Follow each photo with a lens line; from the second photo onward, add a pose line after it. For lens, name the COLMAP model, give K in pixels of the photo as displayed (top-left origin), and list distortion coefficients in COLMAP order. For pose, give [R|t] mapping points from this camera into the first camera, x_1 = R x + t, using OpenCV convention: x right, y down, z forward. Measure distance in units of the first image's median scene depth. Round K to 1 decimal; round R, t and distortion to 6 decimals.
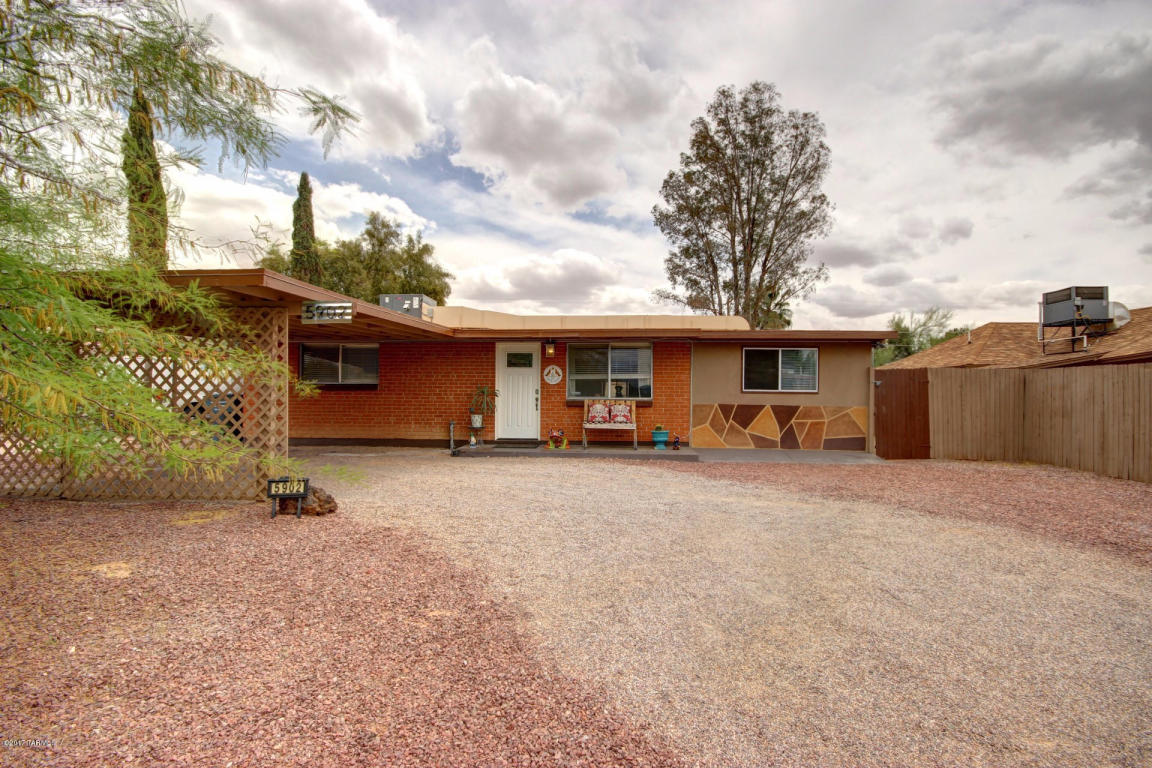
lens RADIAL K [[509.5, 0, 575.8], [0, 509.5, 386.8], [0, 0, 1]] dist [-0.004267, -0.000121]
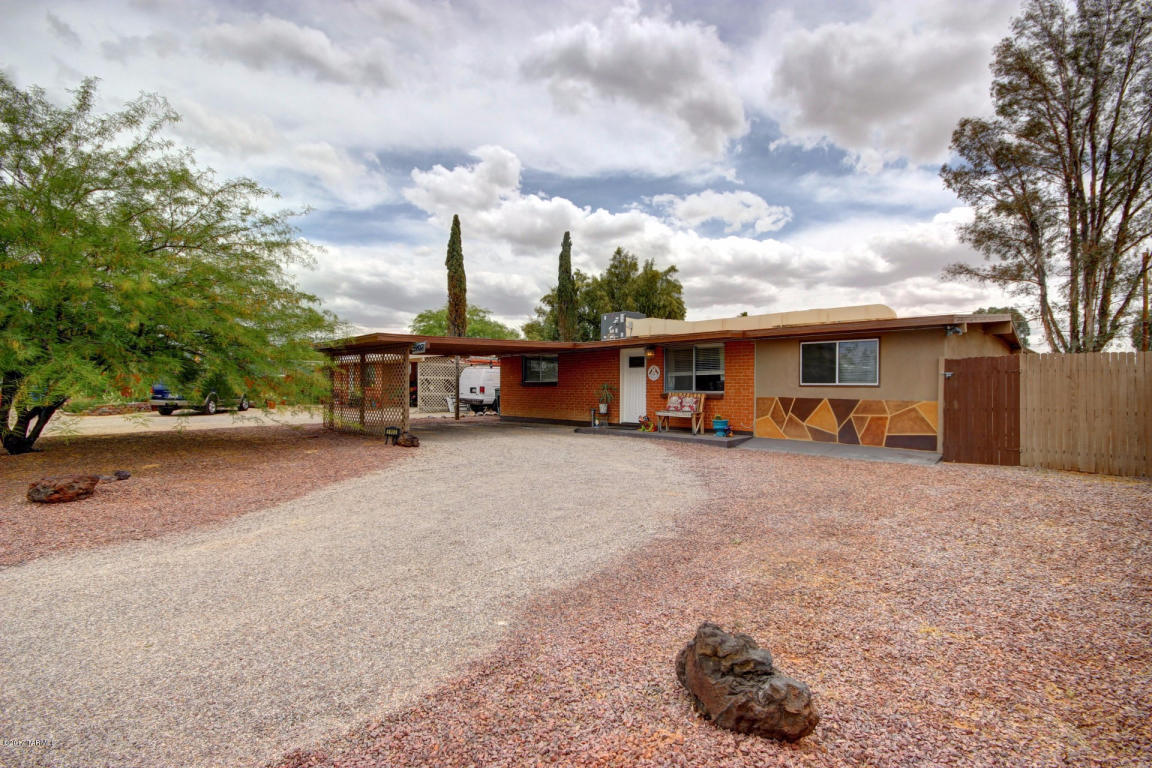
lens RADIAL K [[535.7, 0, 578.3], [0, 535.7, 384.8], [0, 0, 1]] dist [0.004303, -0.009461]
pose [[0.743714, -0.008005, -0.668450, 0.716140], [0.009326, 0.999955, -0.001599, 0.005801], [0.668433, -0.005045, 0.743755, -0.107364]]
